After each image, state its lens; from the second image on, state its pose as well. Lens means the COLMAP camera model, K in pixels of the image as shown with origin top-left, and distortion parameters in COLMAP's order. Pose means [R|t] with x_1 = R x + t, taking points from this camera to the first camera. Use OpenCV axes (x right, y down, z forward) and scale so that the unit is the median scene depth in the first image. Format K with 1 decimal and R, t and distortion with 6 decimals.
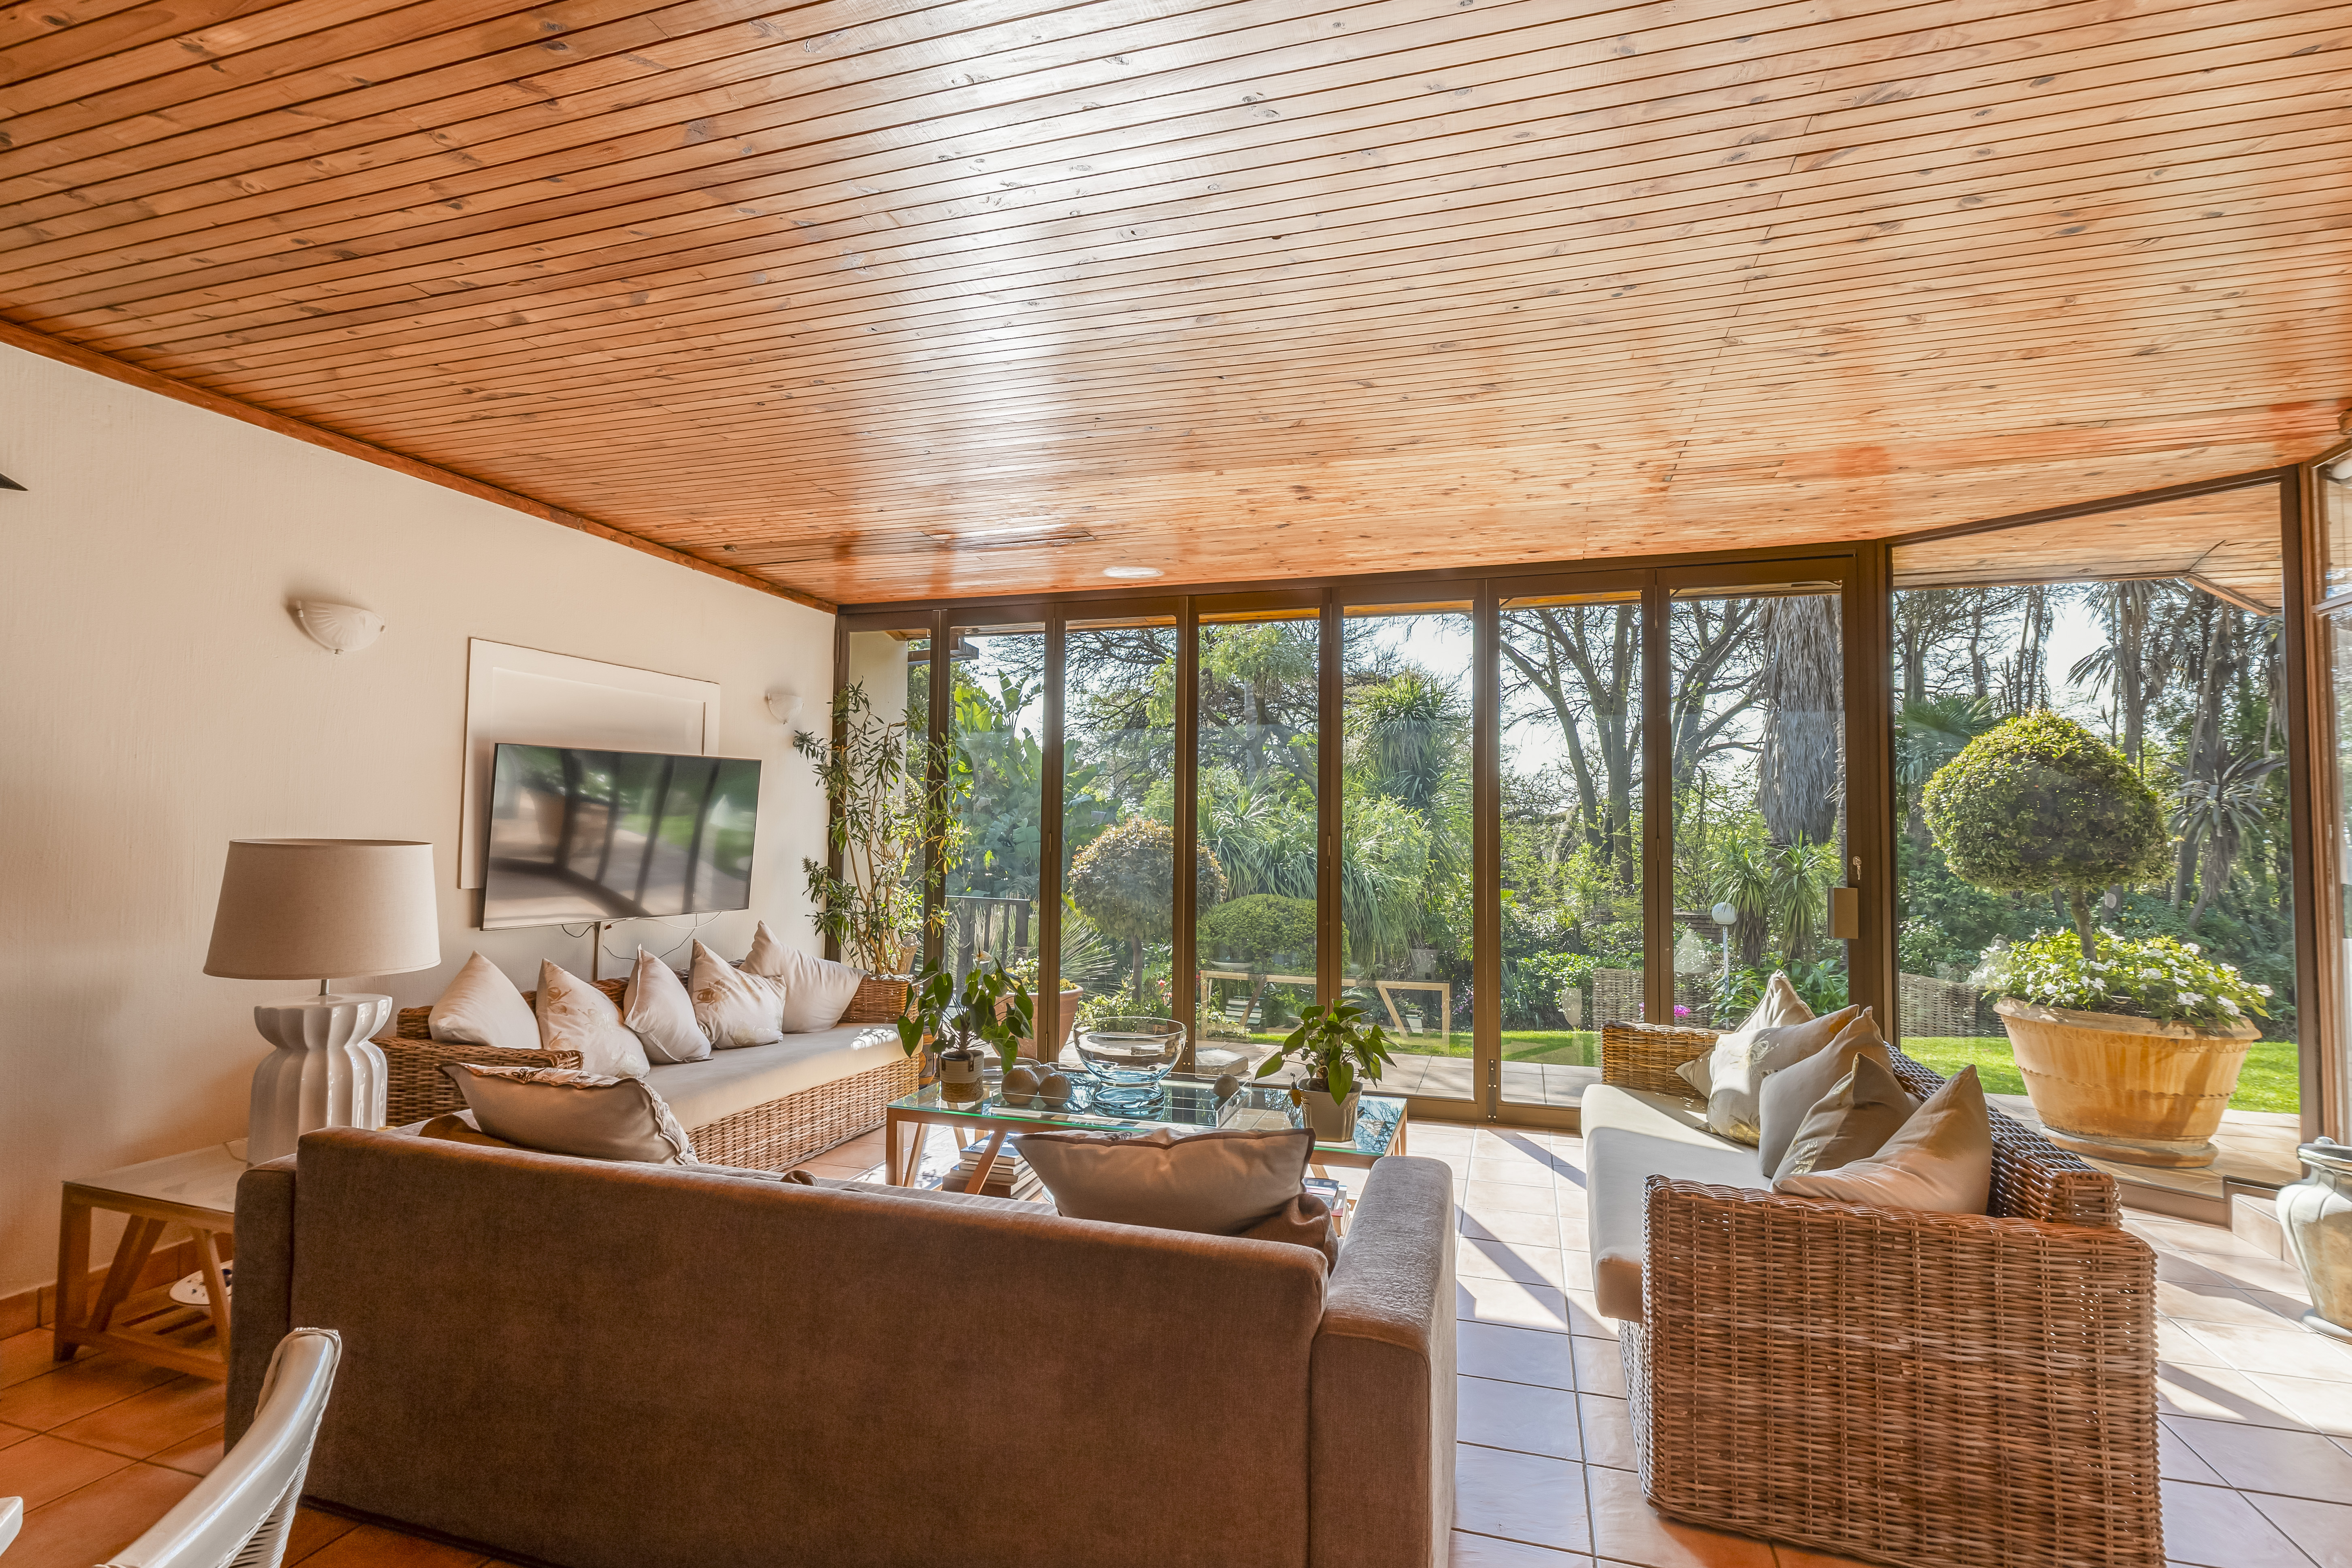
lens RADIAL K [[1064.2, 0, 1180.4], [0, 1064.2, 775.4], [0, 0, 1]] dist [-0.002224, -0.000392]
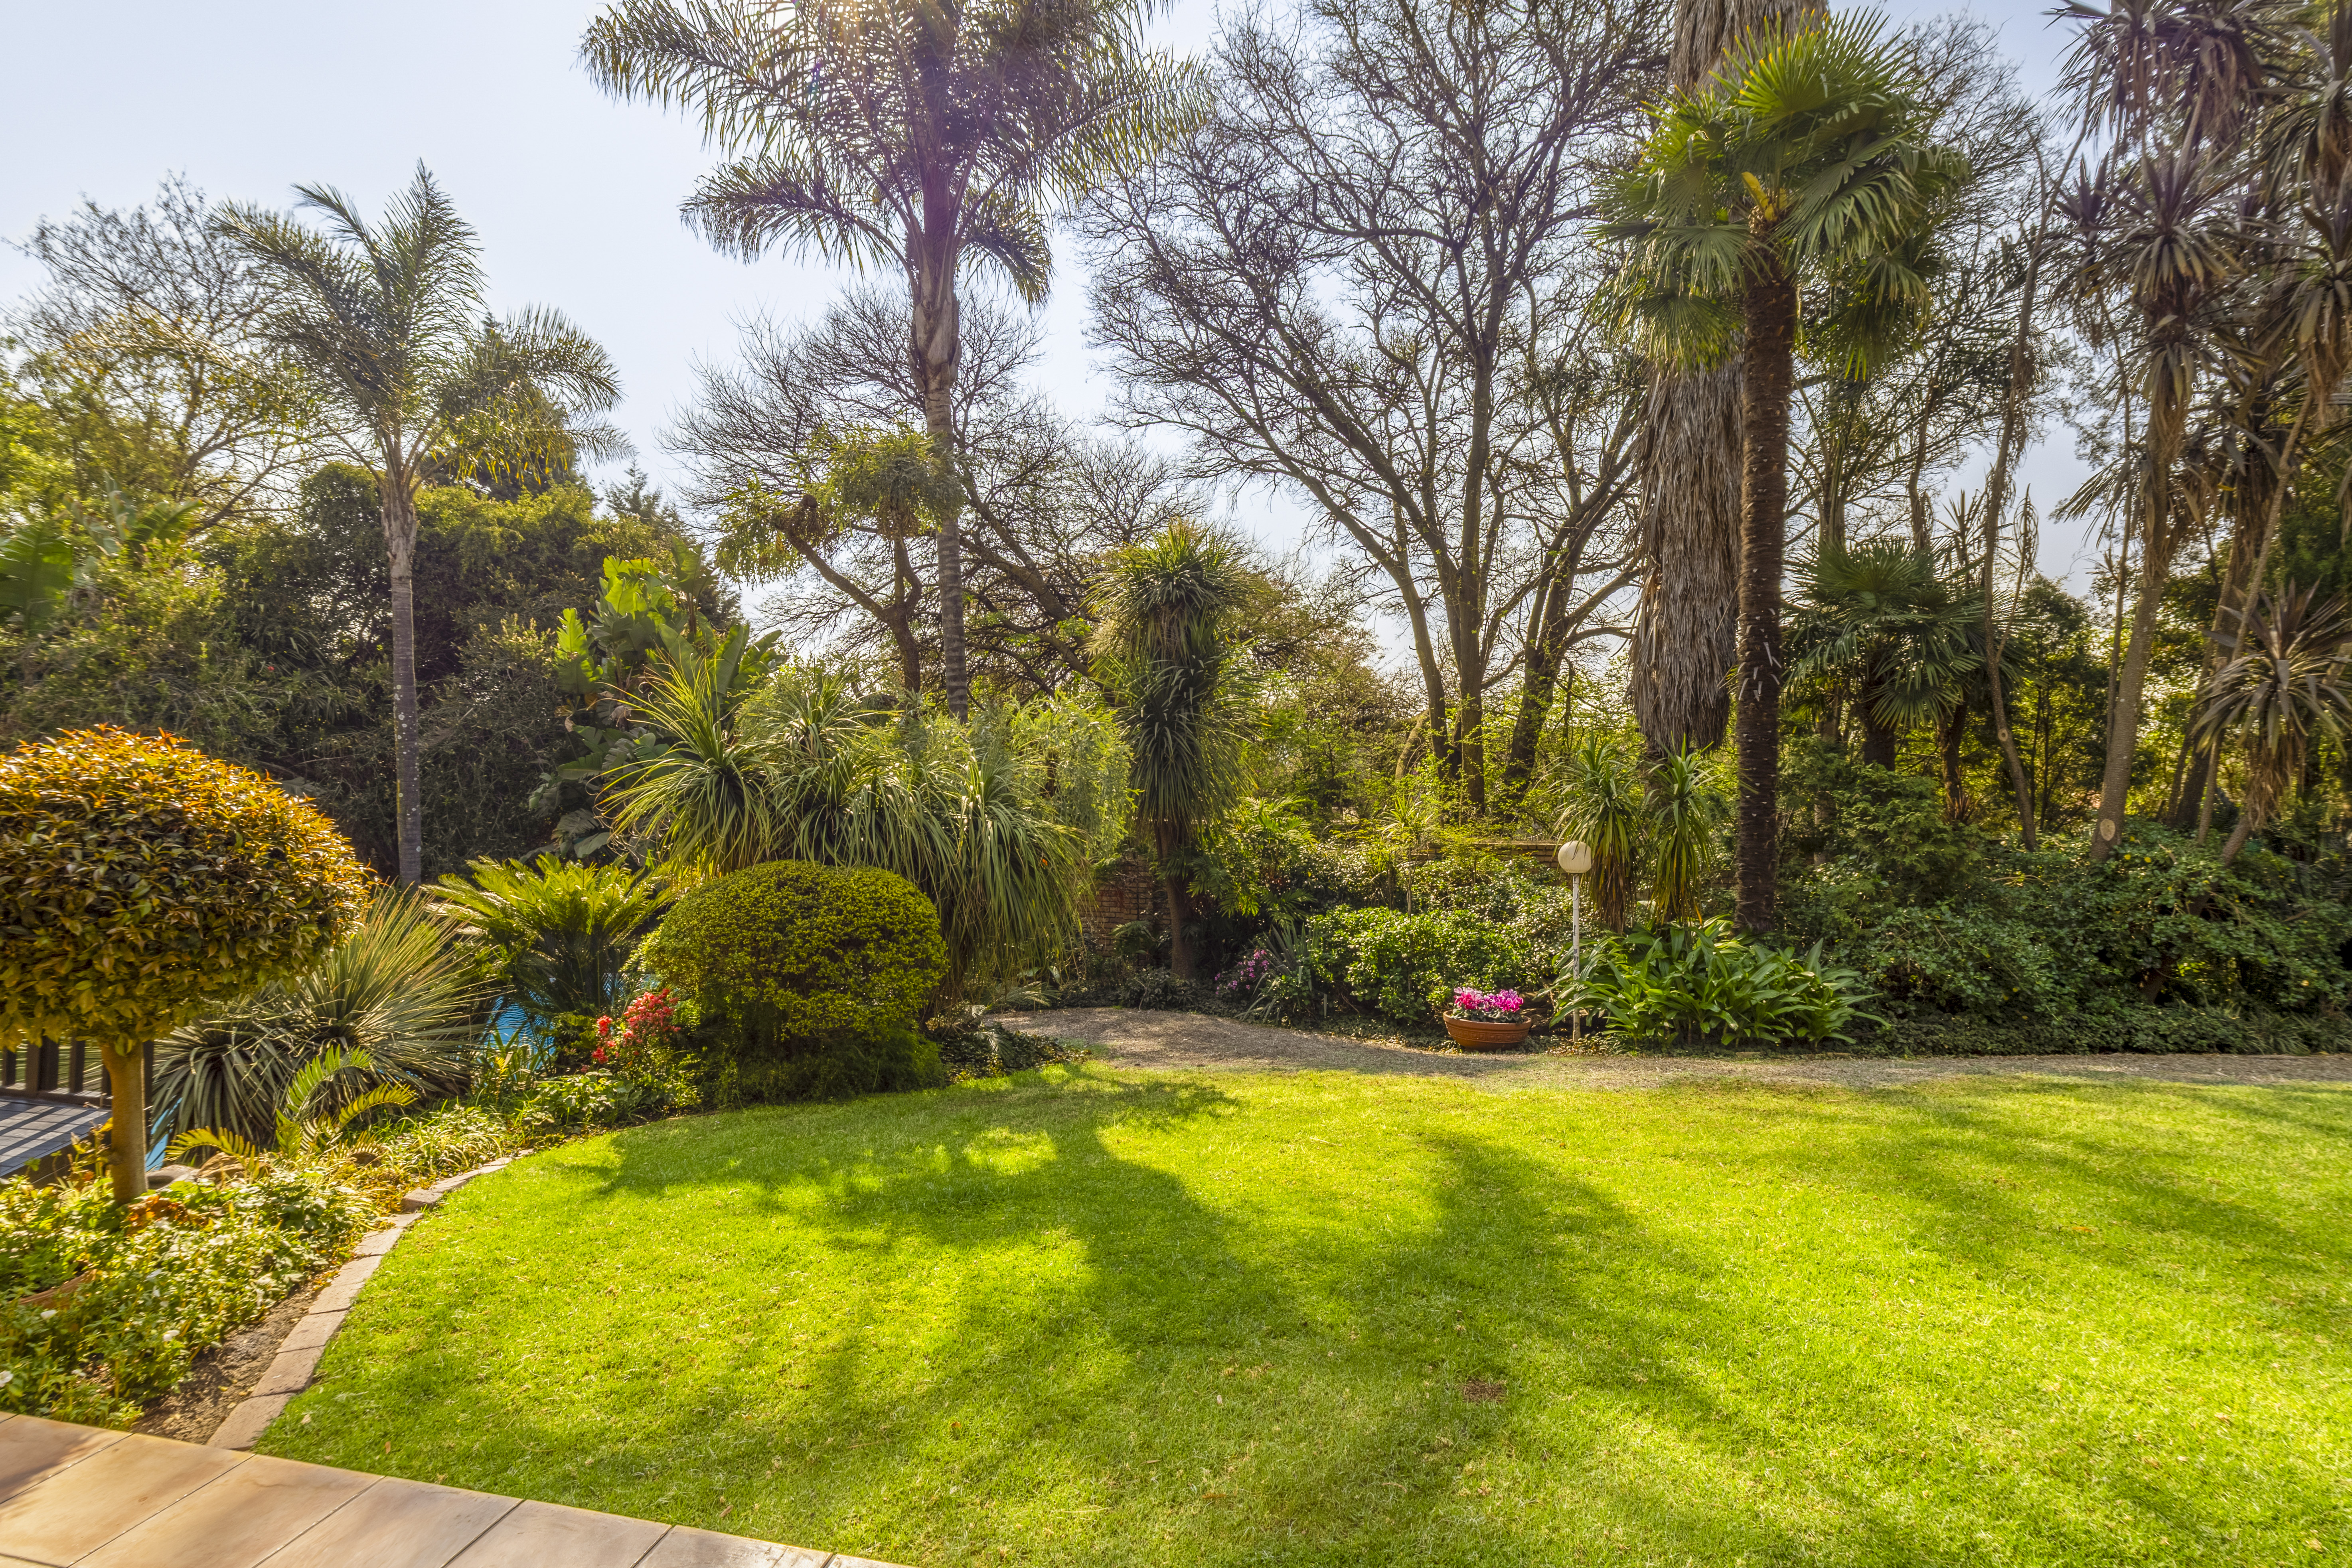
lens RADIAL K [[1064.3, 0, 1173.5], [0, 1064.3, 777.2], [0, 0, 1]] dist [-0.002224, -0.000392]
pose [[0.996179, -0.017815, 0.085500, 0.146137], [0.010595, 0.996396, 0.084162, 0.013177], [-0.086691, -0.082935, 0.992777, 0.258546]]
